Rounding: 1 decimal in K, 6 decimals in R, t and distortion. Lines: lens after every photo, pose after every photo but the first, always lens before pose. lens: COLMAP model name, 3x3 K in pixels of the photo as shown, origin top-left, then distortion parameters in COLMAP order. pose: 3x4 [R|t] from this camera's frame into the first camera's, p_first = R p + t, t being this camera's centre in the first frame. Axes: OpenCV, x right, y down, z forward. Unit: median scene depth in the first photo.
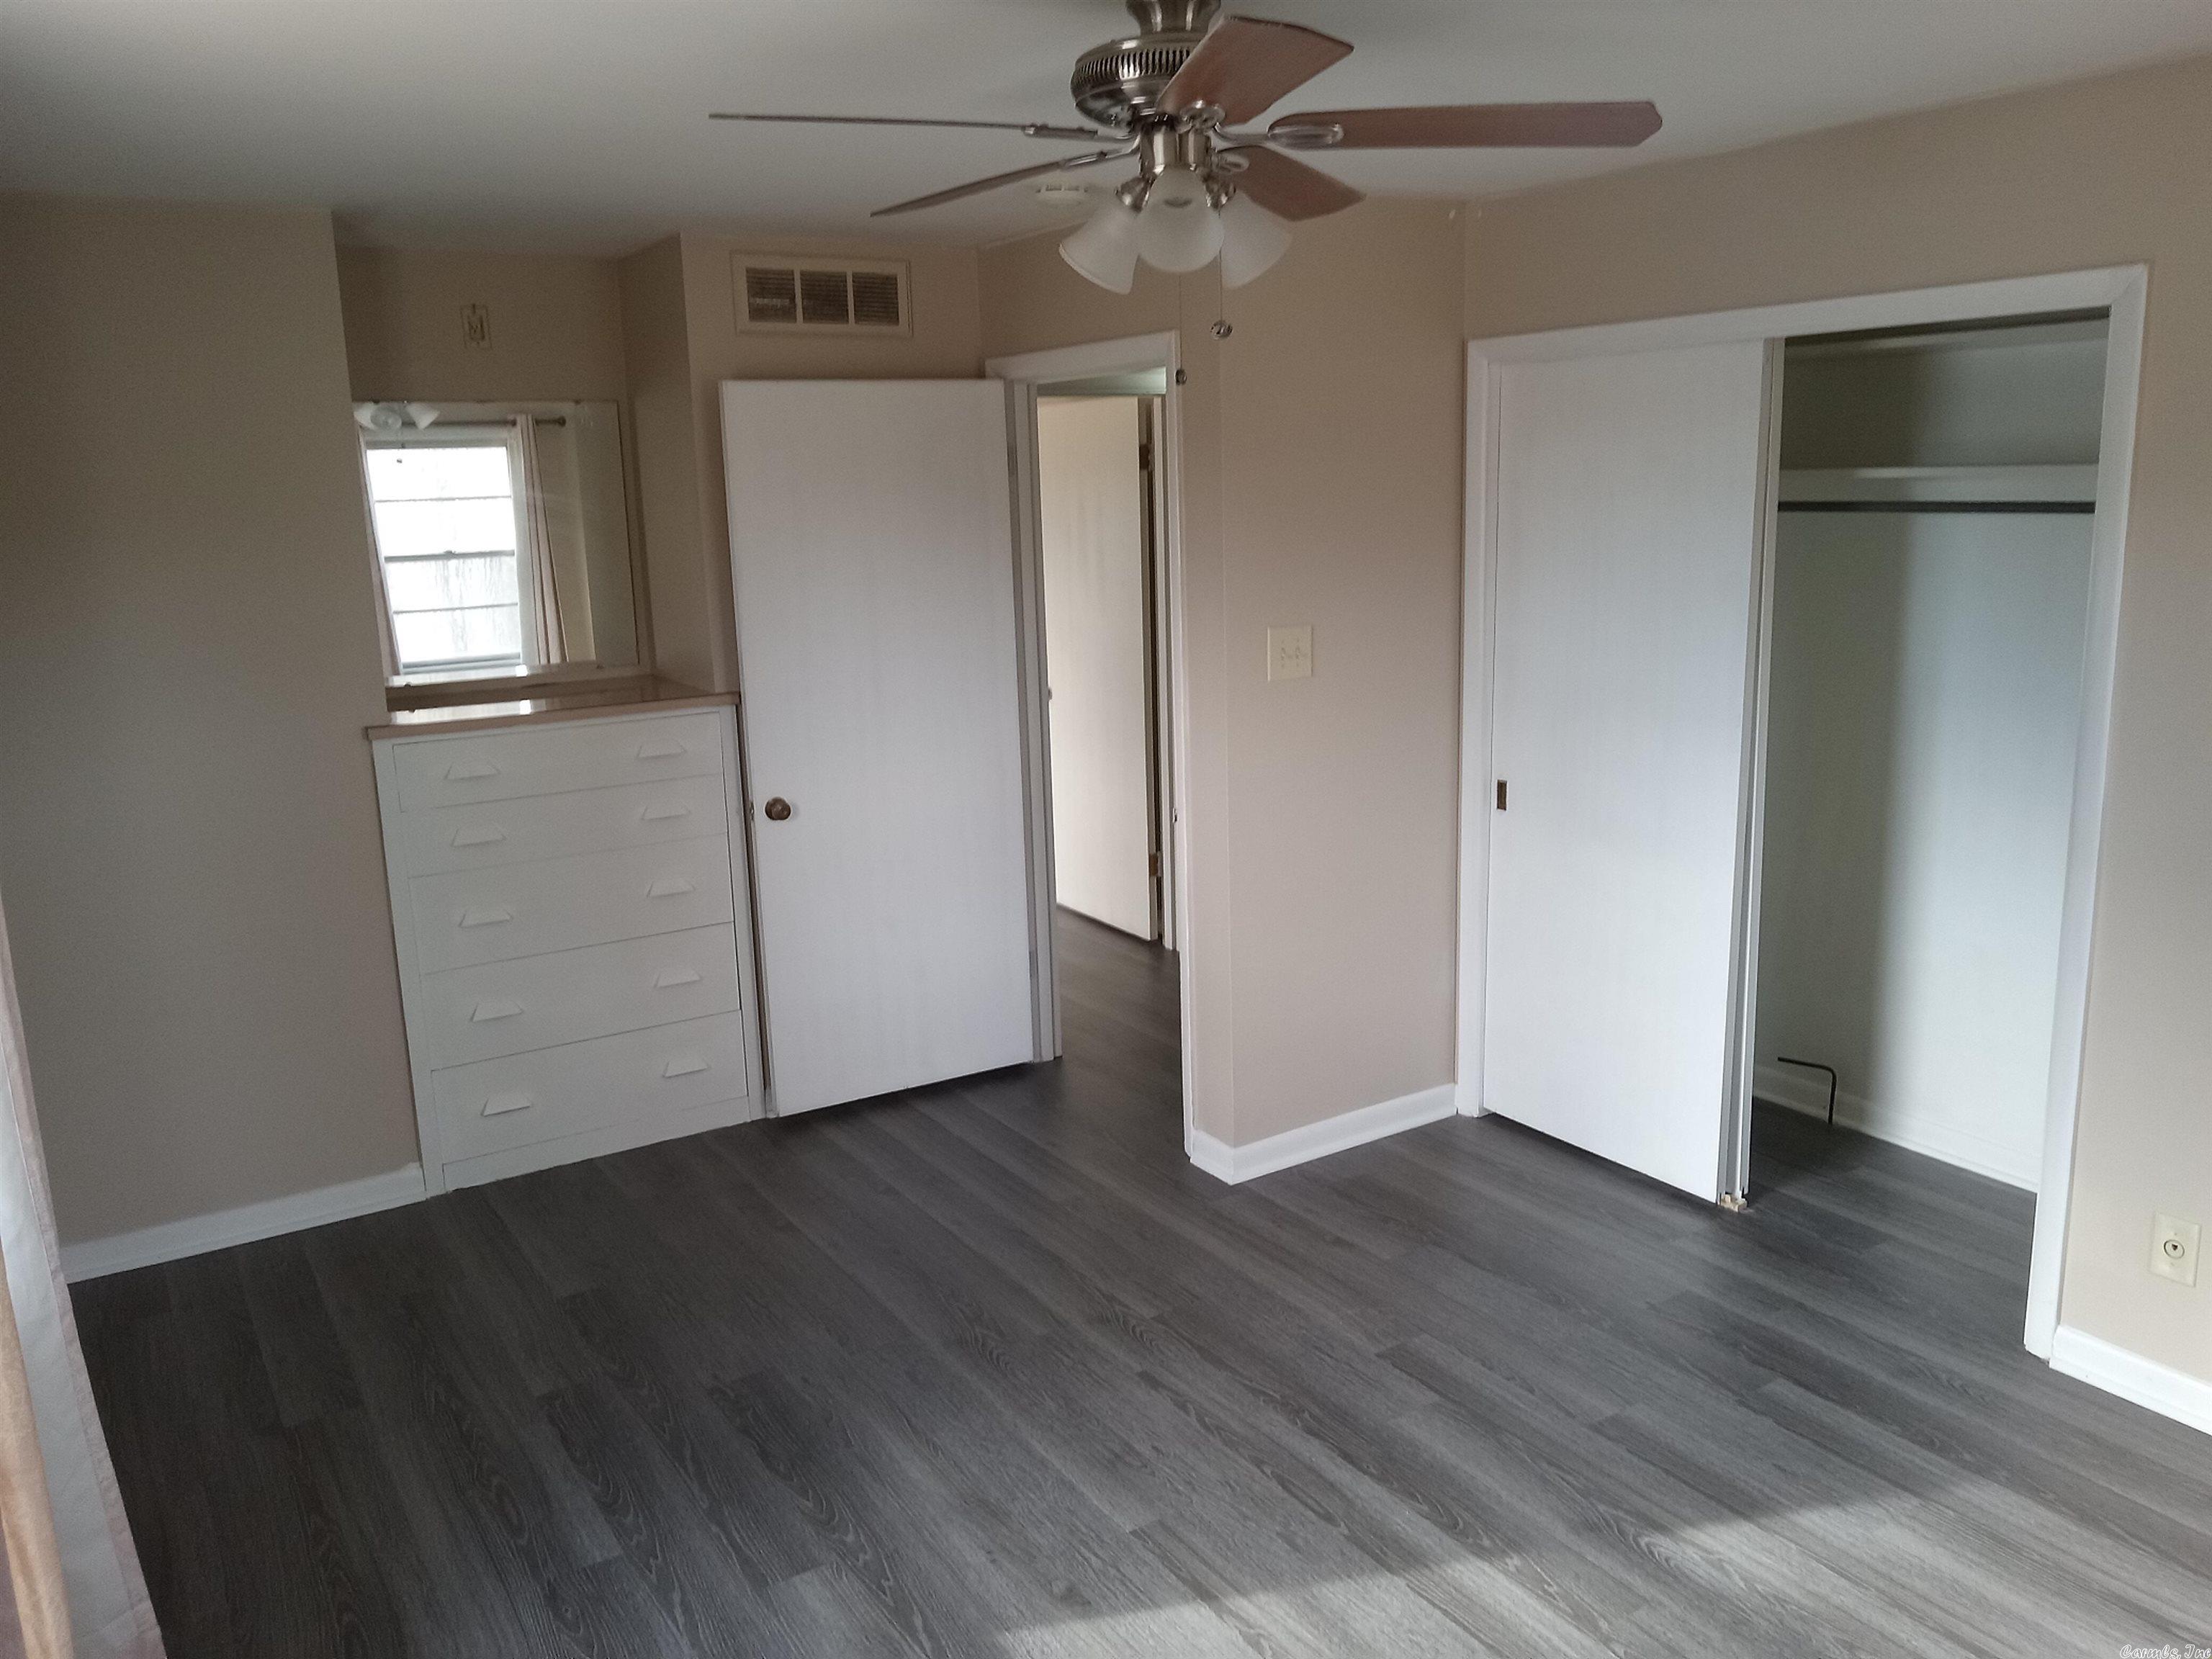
lens RADIAL K [[1646.3, 0, 1114.1], [0, 1646.3, 813.0], [0, 0, 1]] dist [-0.013963, 0.011140]
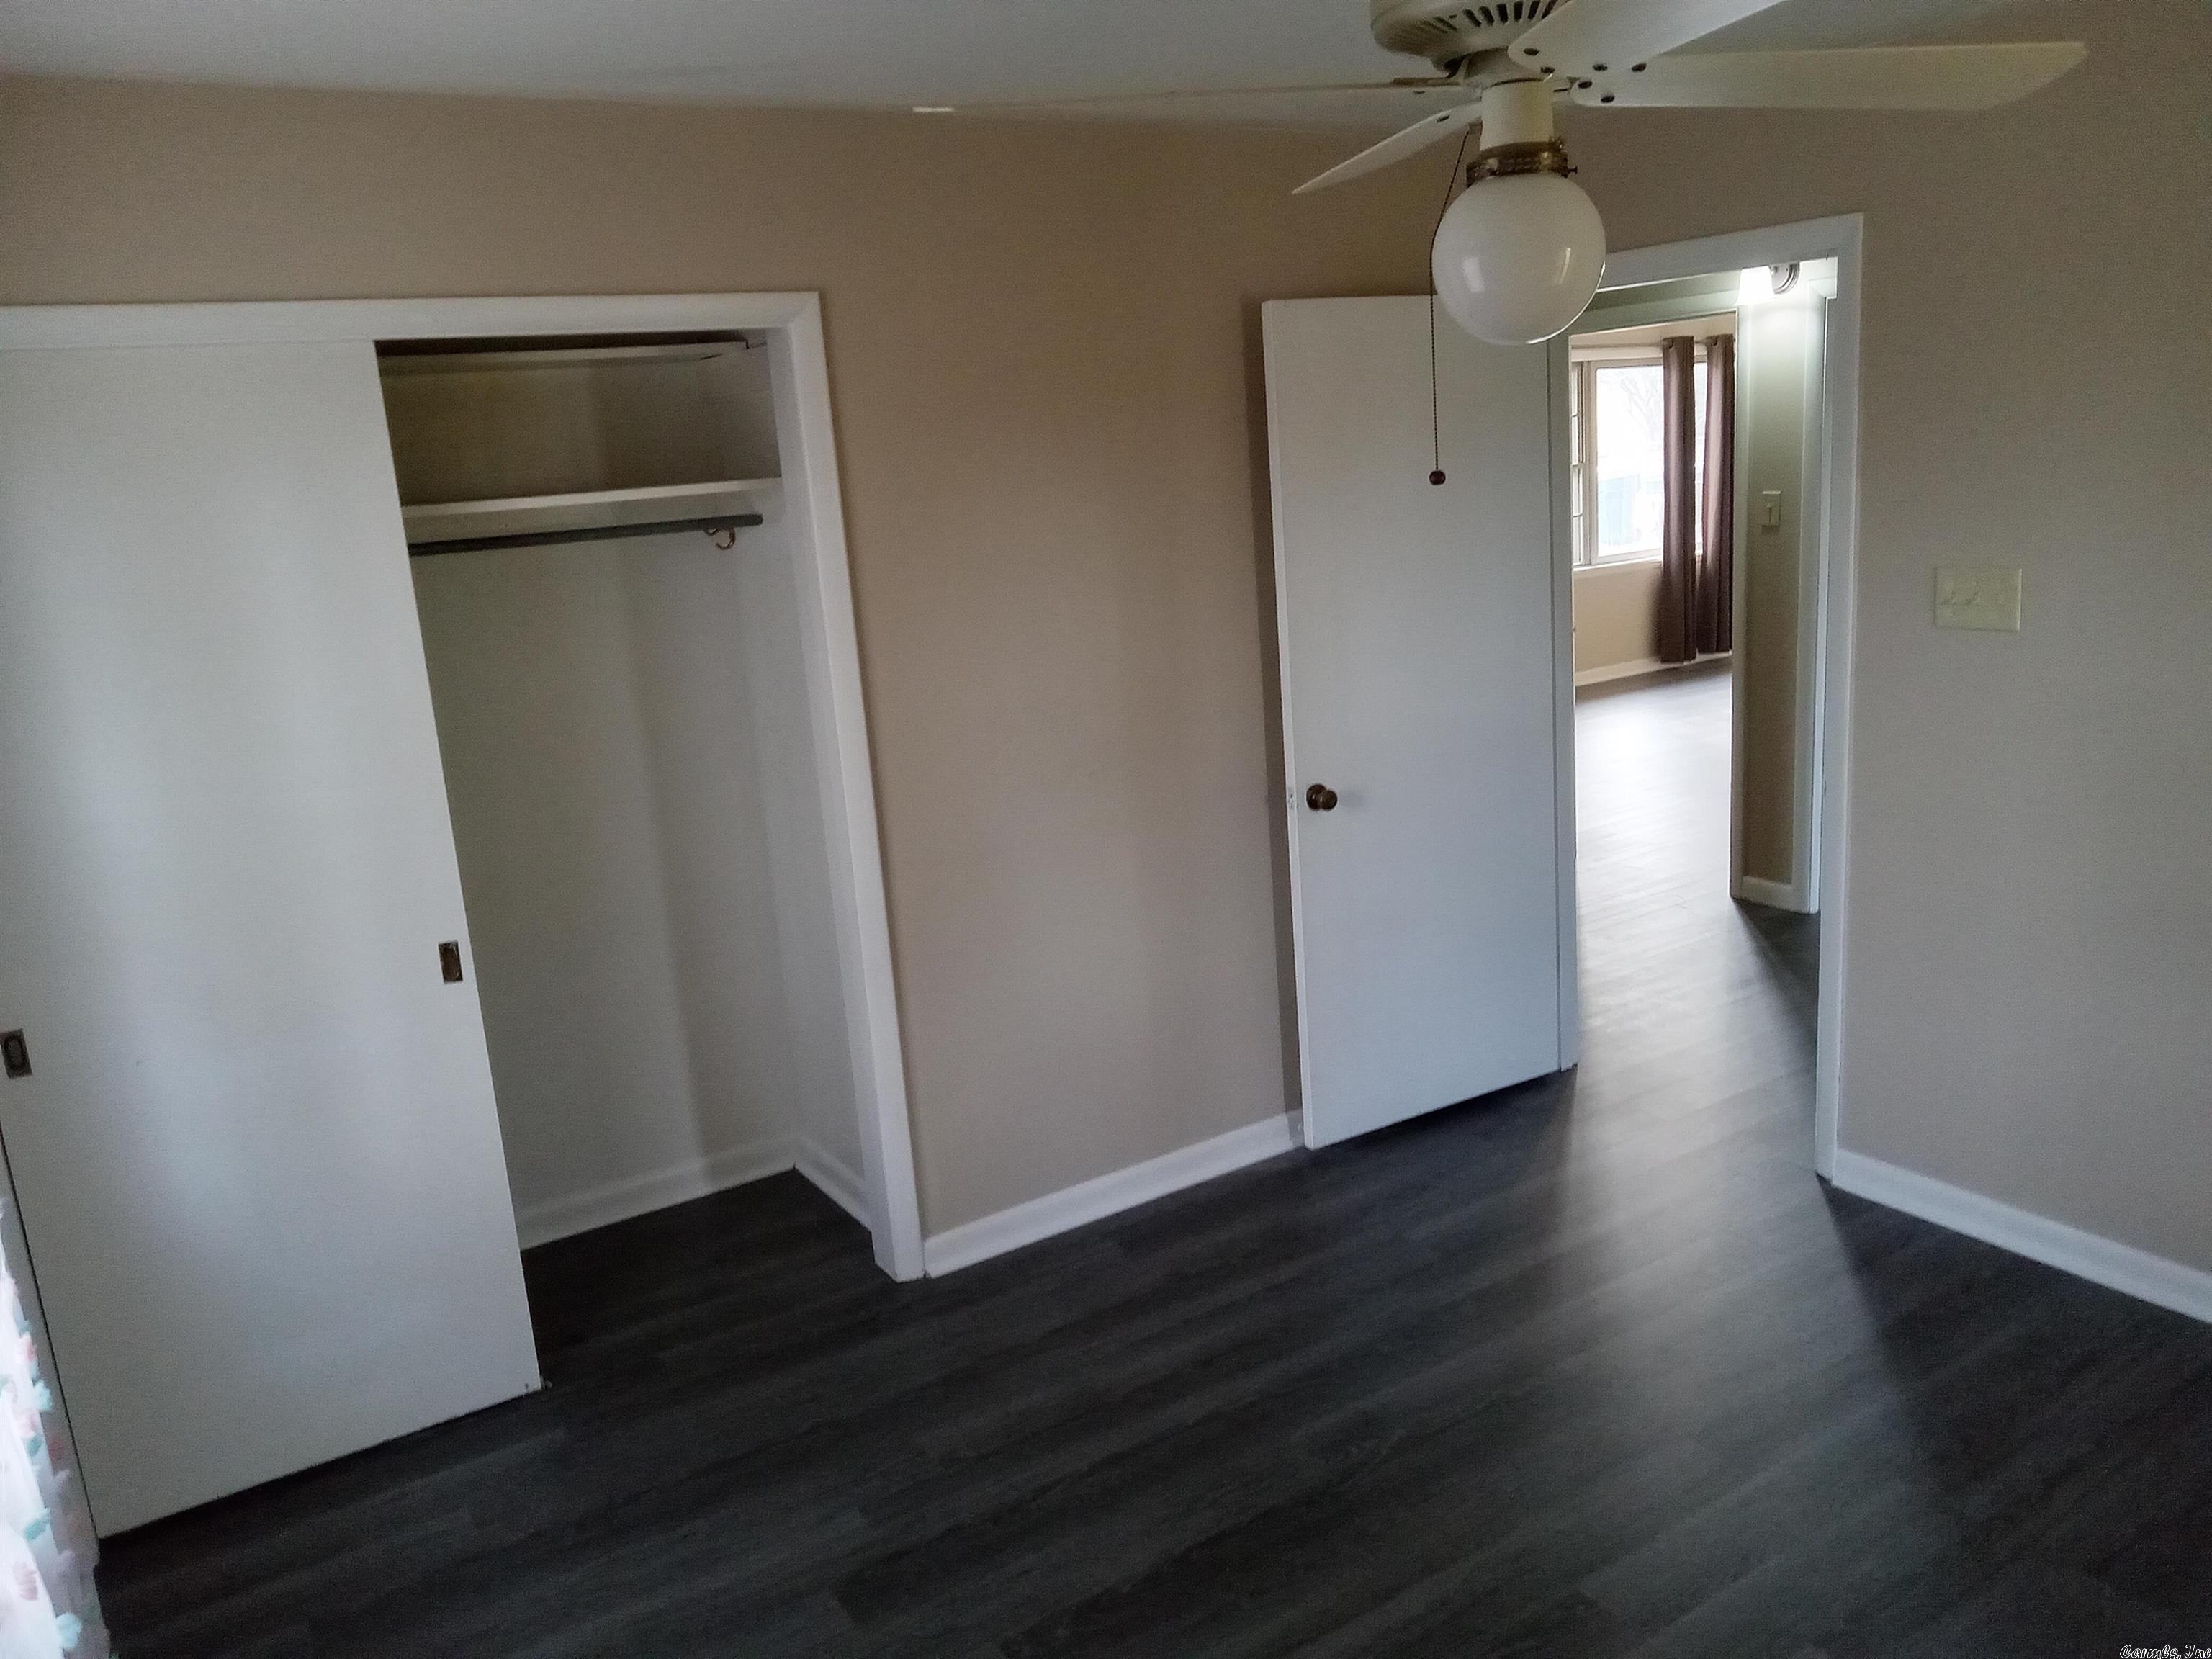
lens RADIAL K [[1646.3, 0, 1114.1], [0, 1646.3, 813.0], [0, 0, 1]] dist [-0.013963, 0.011140]
pose [[0.016091, -0.191552, 0.981351, -0.430651], [0.275849, 0.944238, 0.179785, -0.117148], [-0.961066, 0.267811, 0.068033, 0.664605]]
